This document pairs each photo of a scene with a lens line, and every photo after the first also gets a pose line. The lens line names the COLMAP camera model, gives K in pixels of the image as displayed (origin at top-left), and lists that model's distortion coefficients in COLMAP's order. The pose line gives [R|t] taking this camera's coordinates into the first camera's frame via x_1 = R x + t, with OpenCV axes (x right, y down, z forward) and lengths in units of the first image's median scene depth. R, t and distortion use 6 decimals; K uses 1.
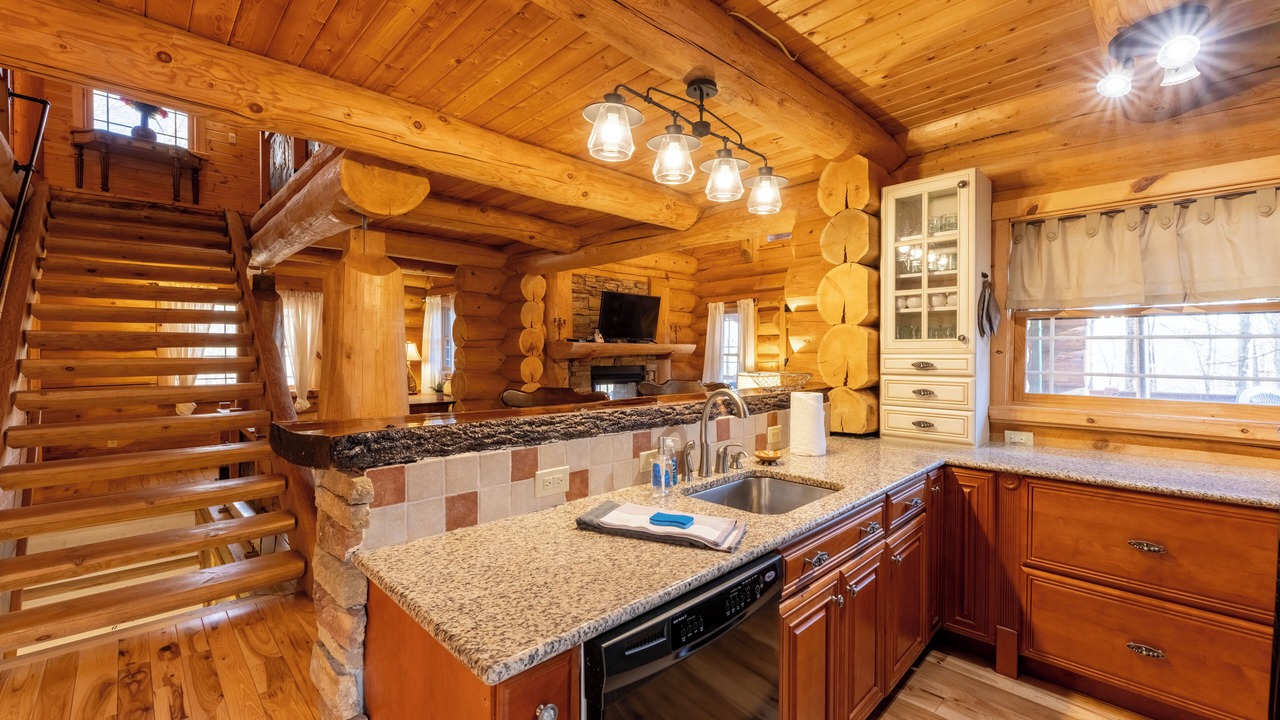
lens RADIAL K [[518.9, 0, 637.3], [0, 518.9, 359.9], [0, 0, 1]] dist [-0.000284, 0.000038]
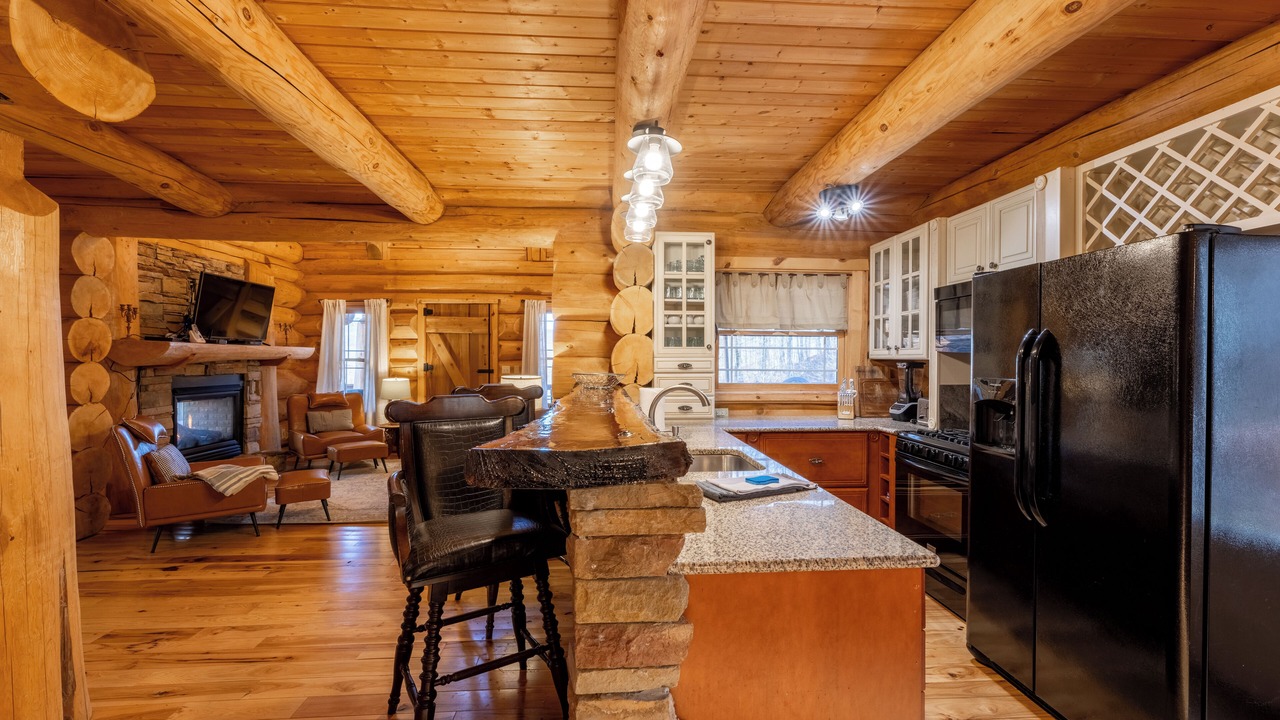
lens RADIAL K [[518.9, 0, 635.5], [0, 518.9, 359.0], [0, 0, 1]] dist [-0.000284, 0.000038]
pose [[0.655520, -0.001223, 0.755177, -0.246413], [0.010336, 0.999920, -0.007353, 0.000522], [-0.755107, 0.012626, 0.655479, 0.078228]]
